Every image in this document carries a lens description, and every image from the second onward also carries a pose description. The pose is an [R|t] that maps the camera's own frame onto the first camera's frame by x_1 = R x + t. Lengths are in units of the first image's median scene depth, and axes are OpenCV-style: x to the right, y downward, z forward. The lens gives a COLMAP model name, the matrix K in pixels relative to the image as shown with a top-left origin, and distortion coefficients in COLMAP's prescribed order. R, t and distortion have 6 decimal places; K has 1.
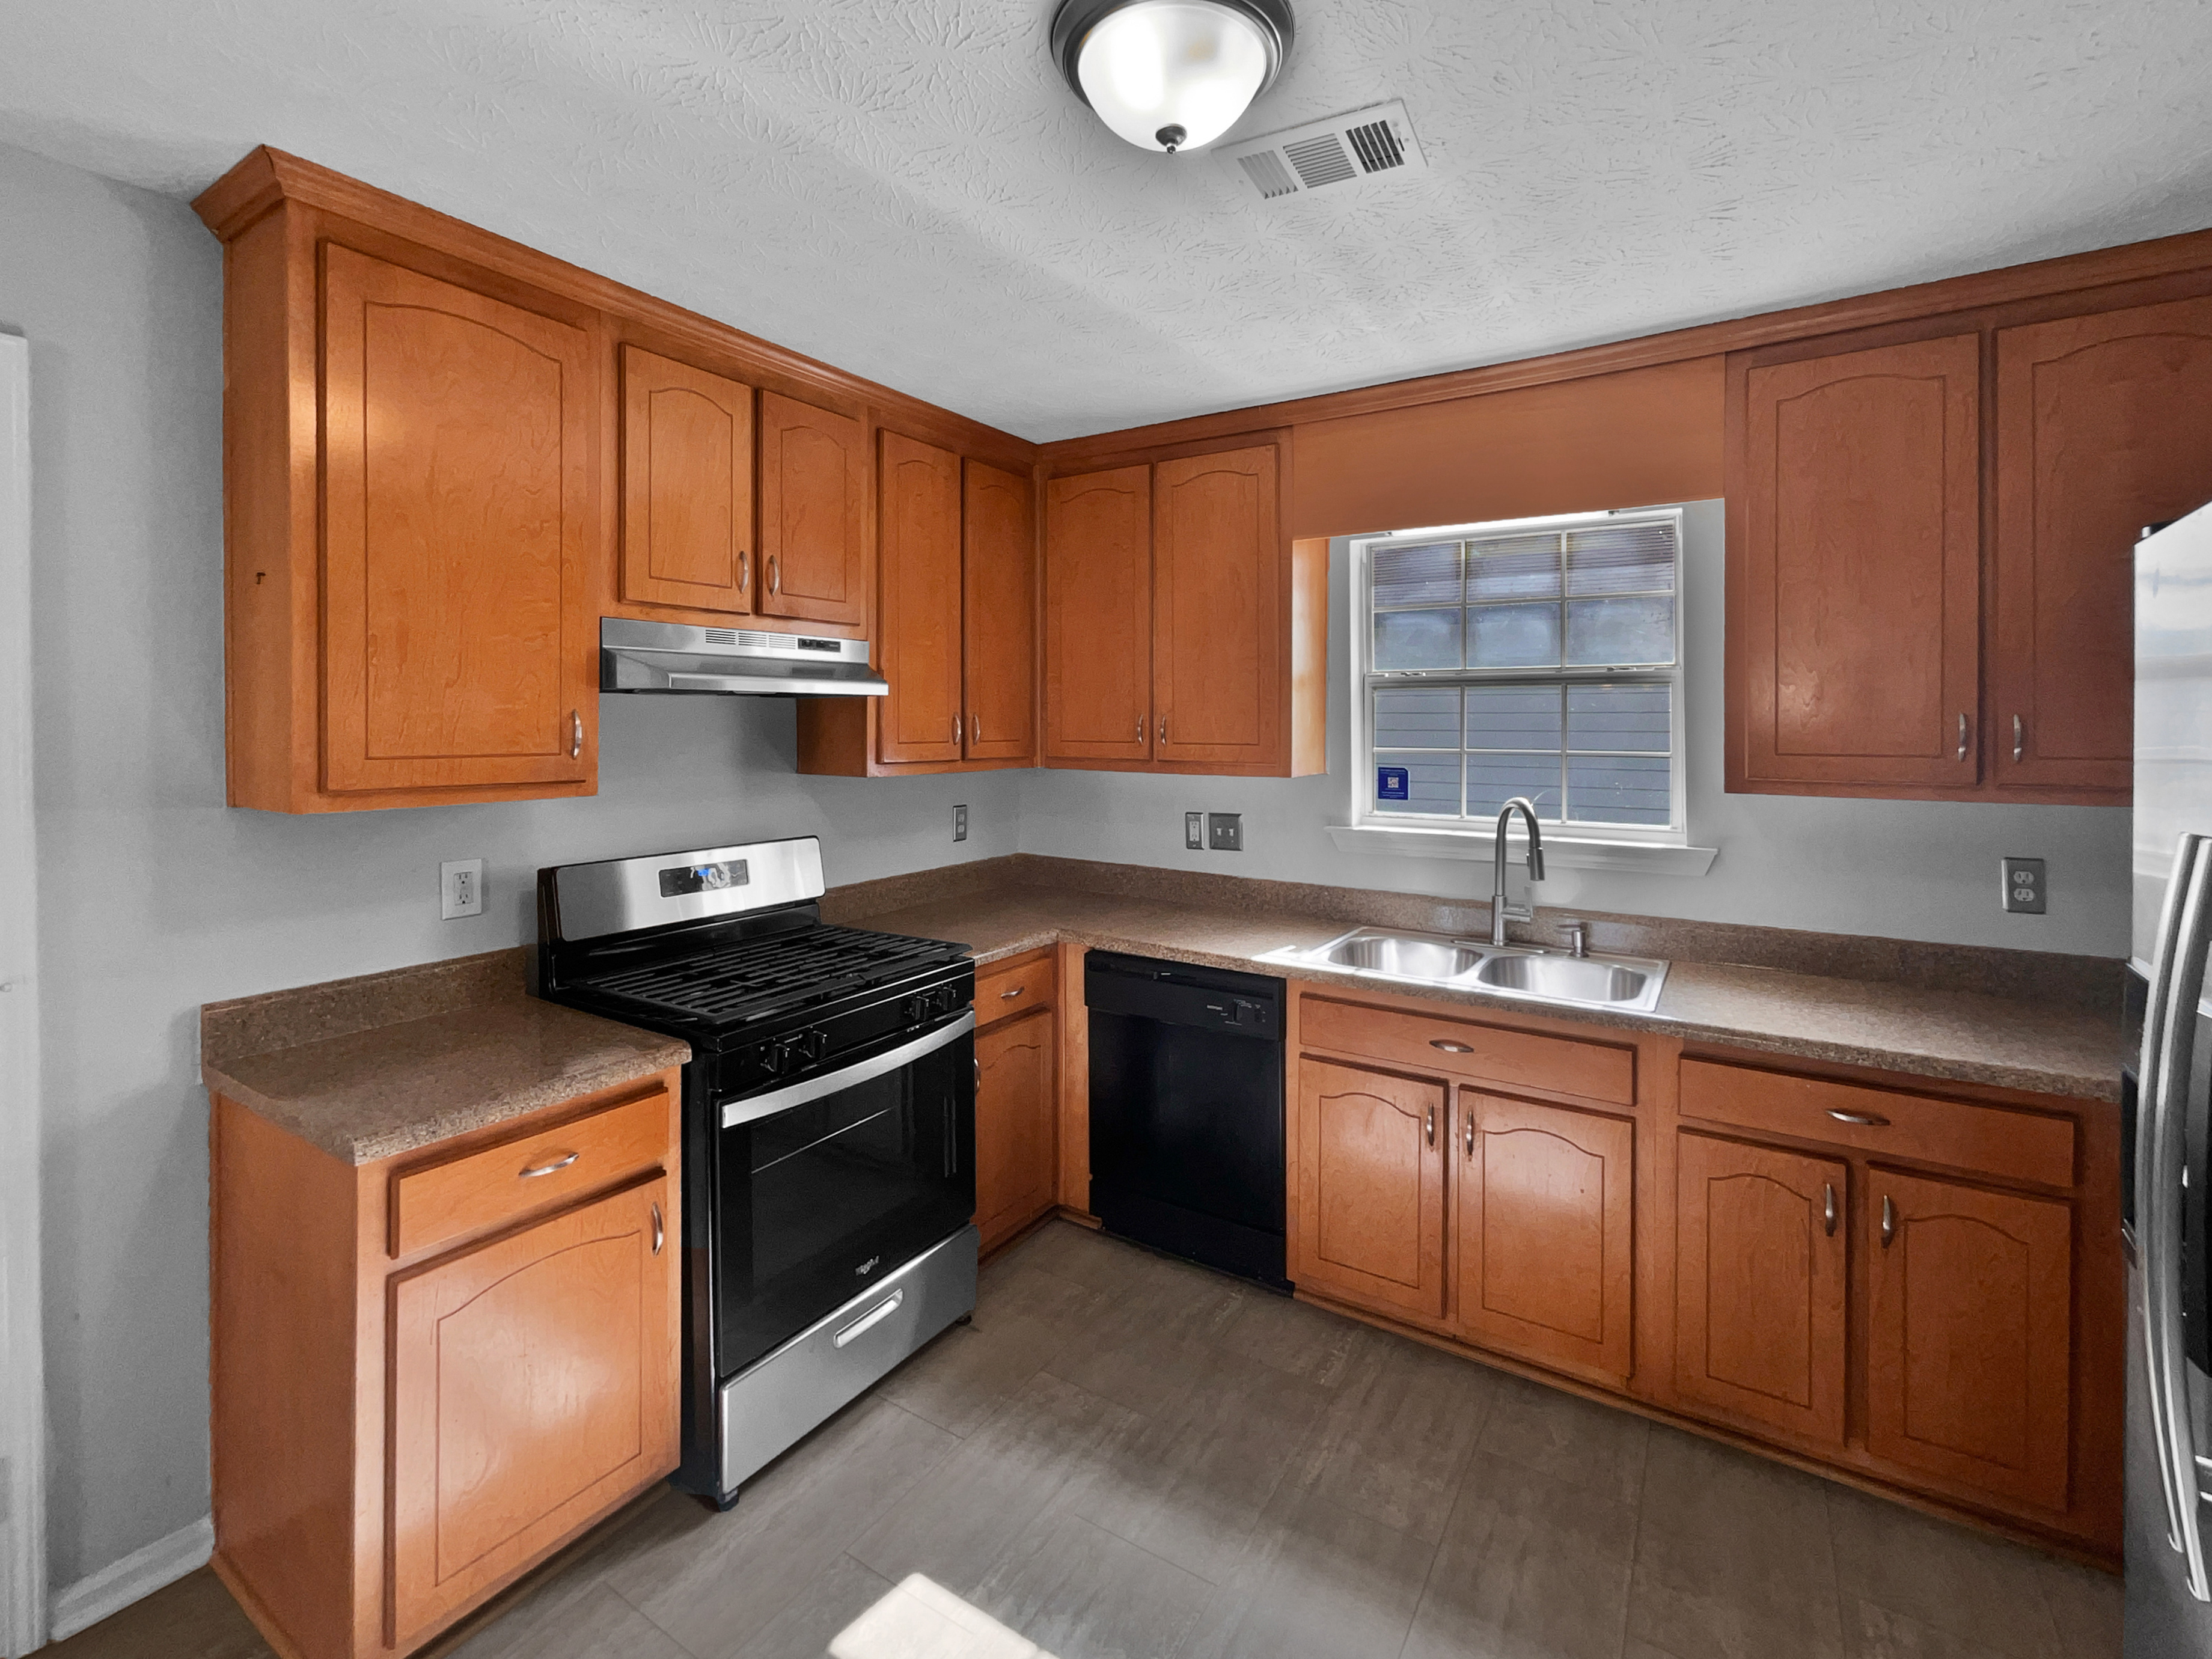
lens RADIAL K [[1002.1, 0, 1124.4], [0, 1002.1, 723.8], [0, 0, 1]] dist [0.001256, 0.000666]
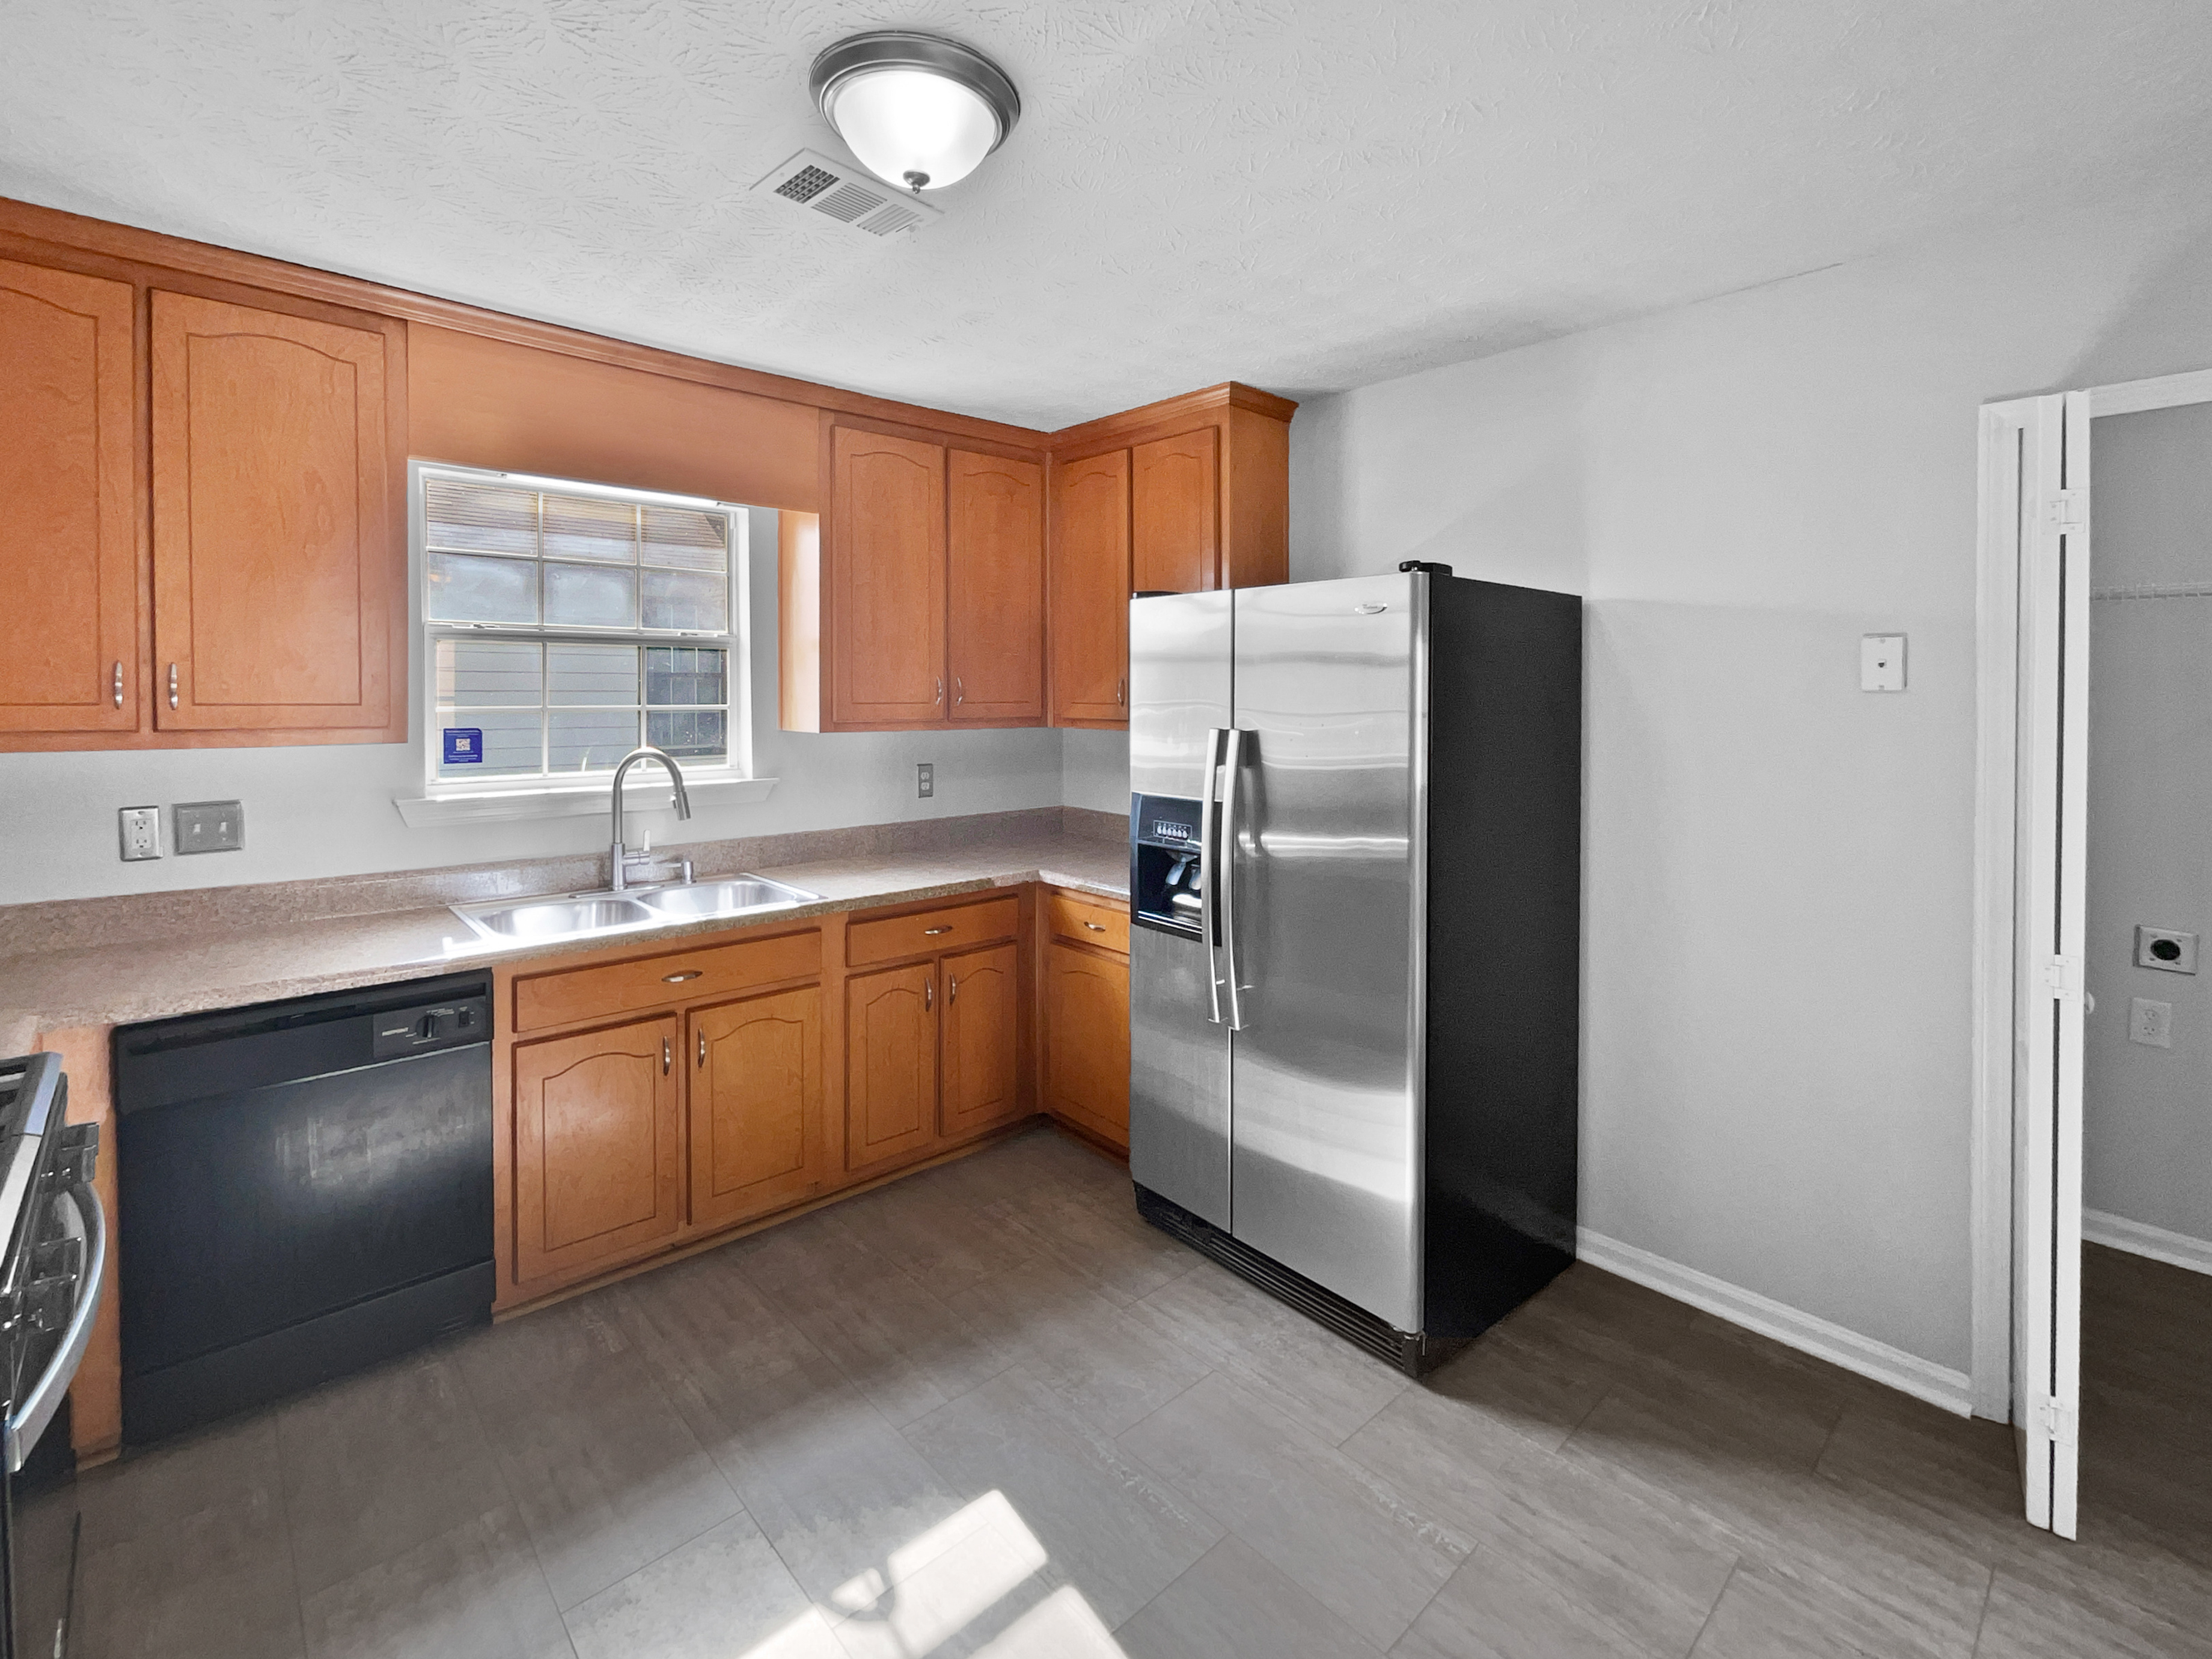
lens RADIAL K [[1004.2, 0, 1076.9], [0, 1004.2, 695.9], [0, 0, 1]] dist [-0.001717, -0.000543]
pose [[0.275845, -0.006677, 0.961179, -0.542378], [-0.004011, 0.999959, 0.008098, 0.005963], [-0.961194, -0.006089, 0.275807, 0.262383]]
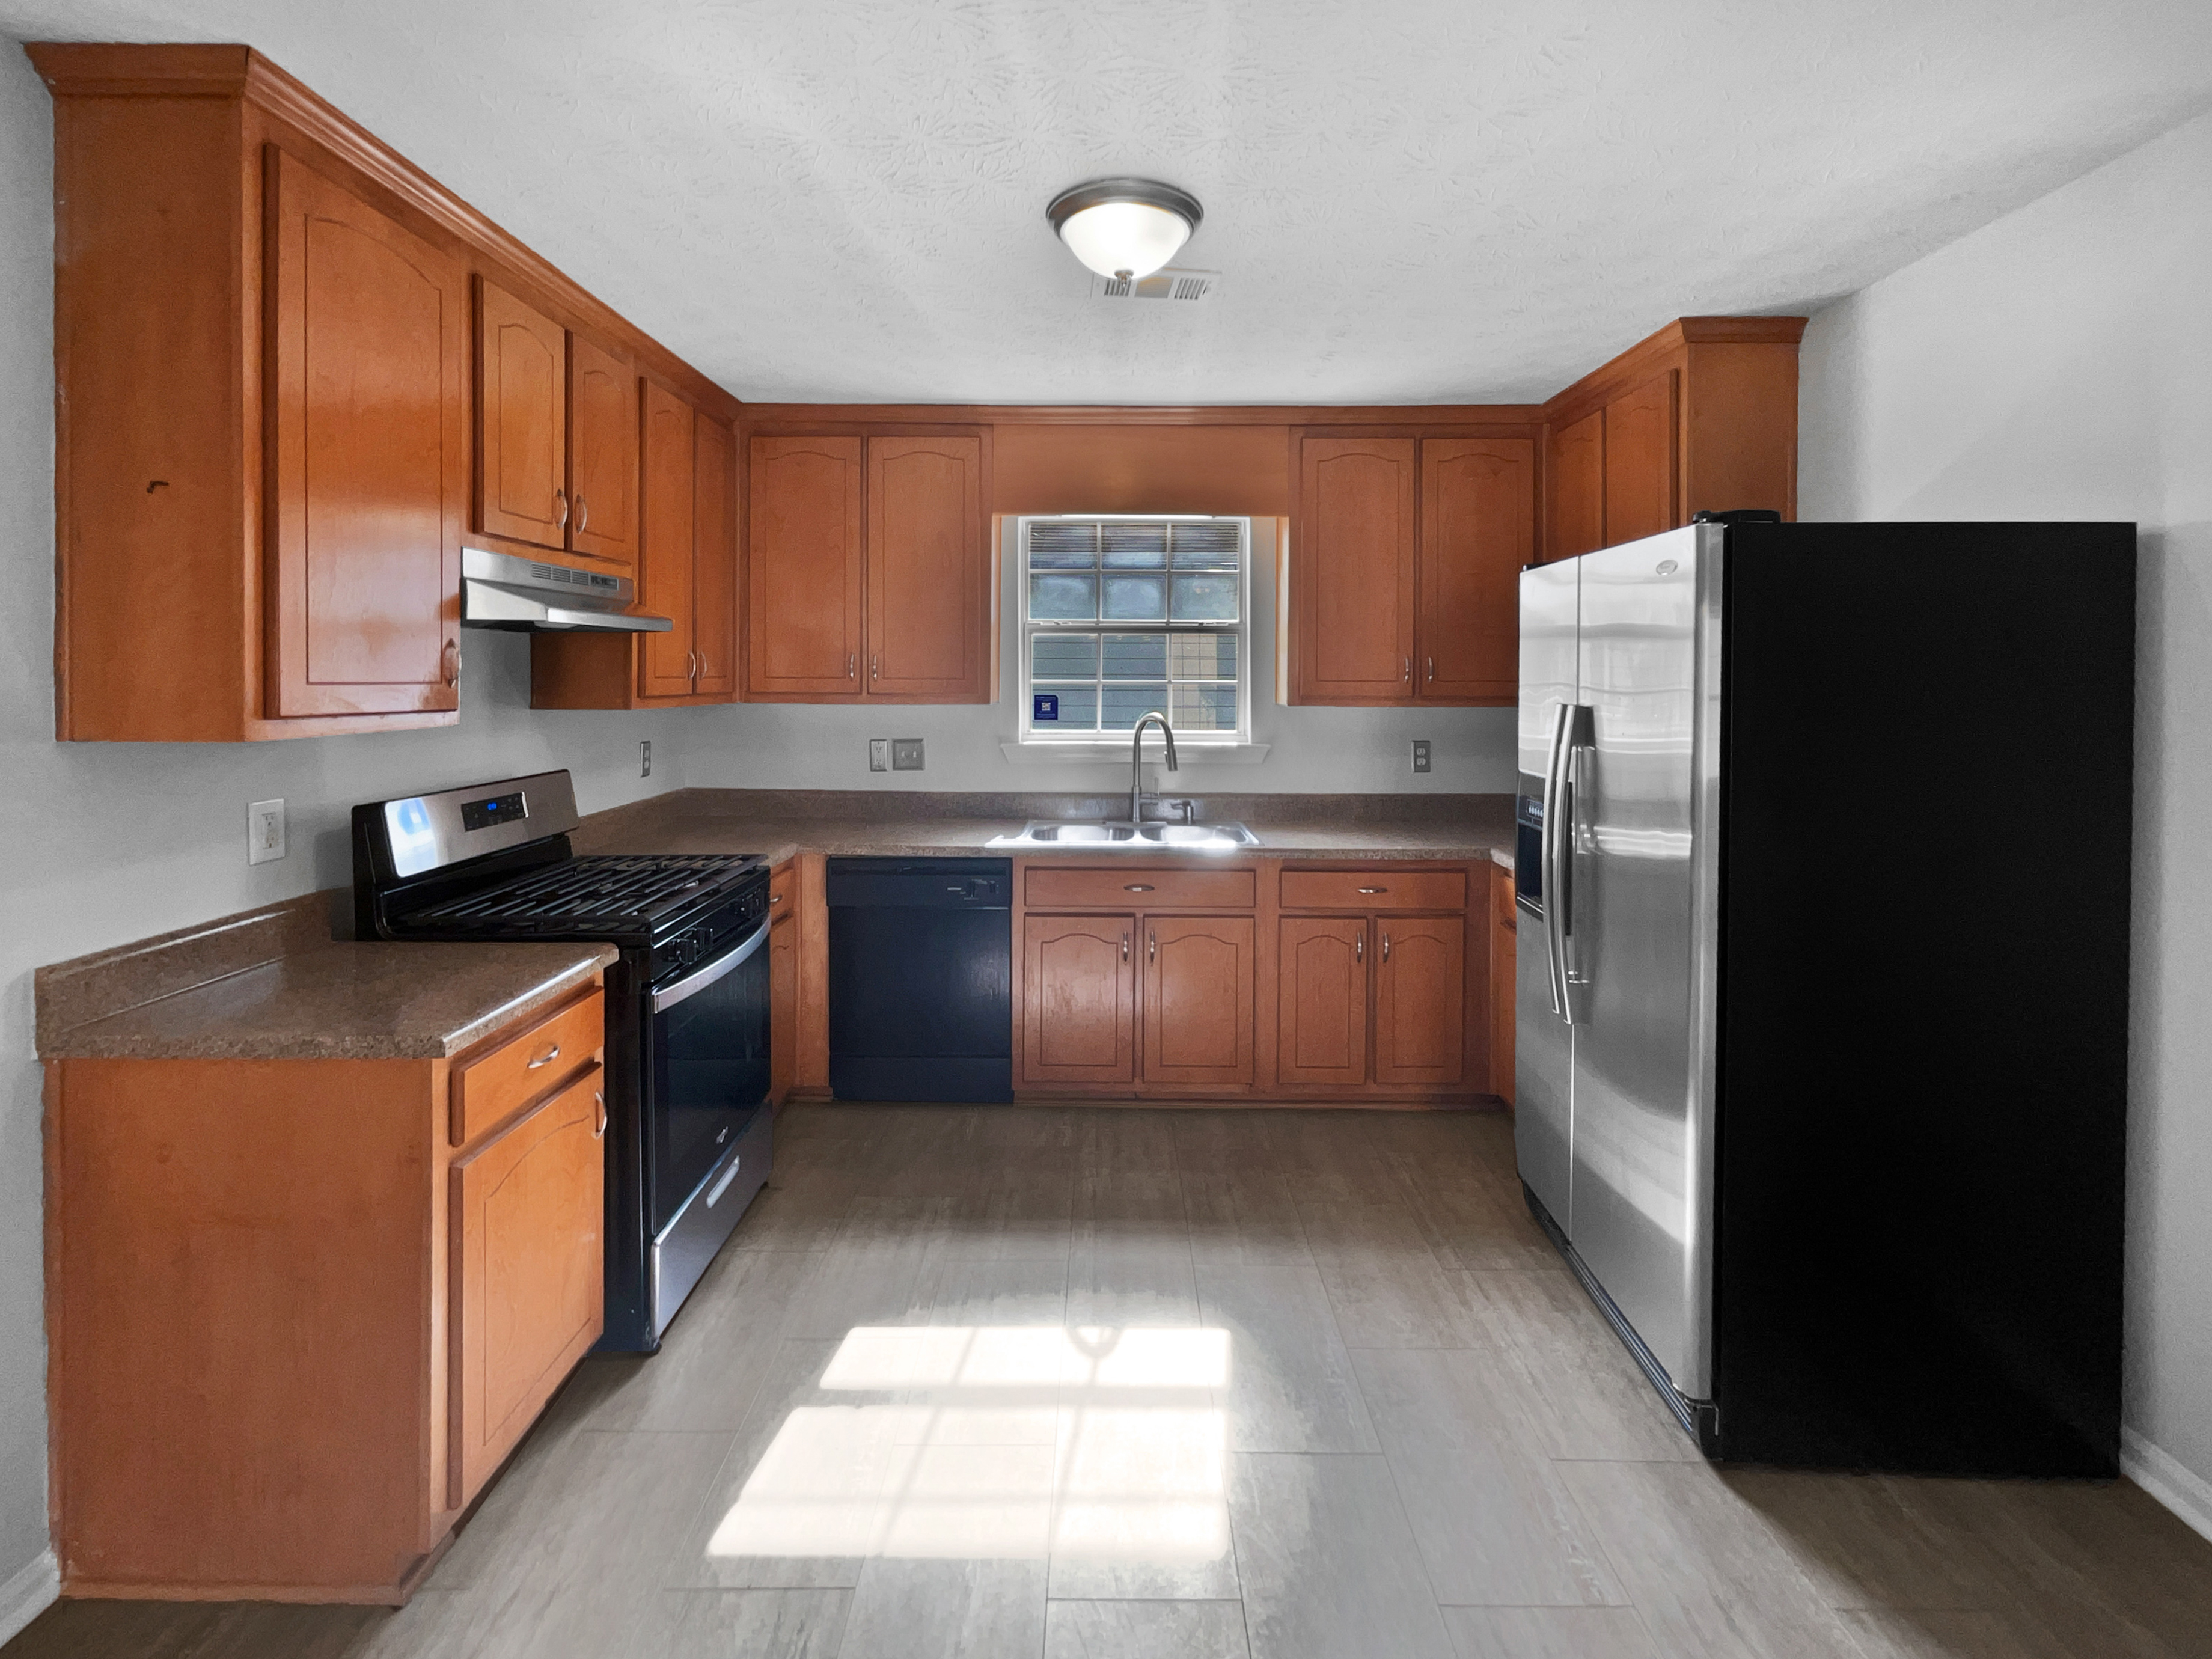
lens RADIAL K [[1004.7, 0, 1112.6], [0, 1004.7, 675.4], [0, 0, 1]] dist [0.001436, 0.000042]
pose [[0.848091, -0.000552, 0.529850, -0.412941], [-0.001410, 0.999994, 0.003299, 0.014599], [-0.529848, -0.003545, 0.848085, -0.164948]]
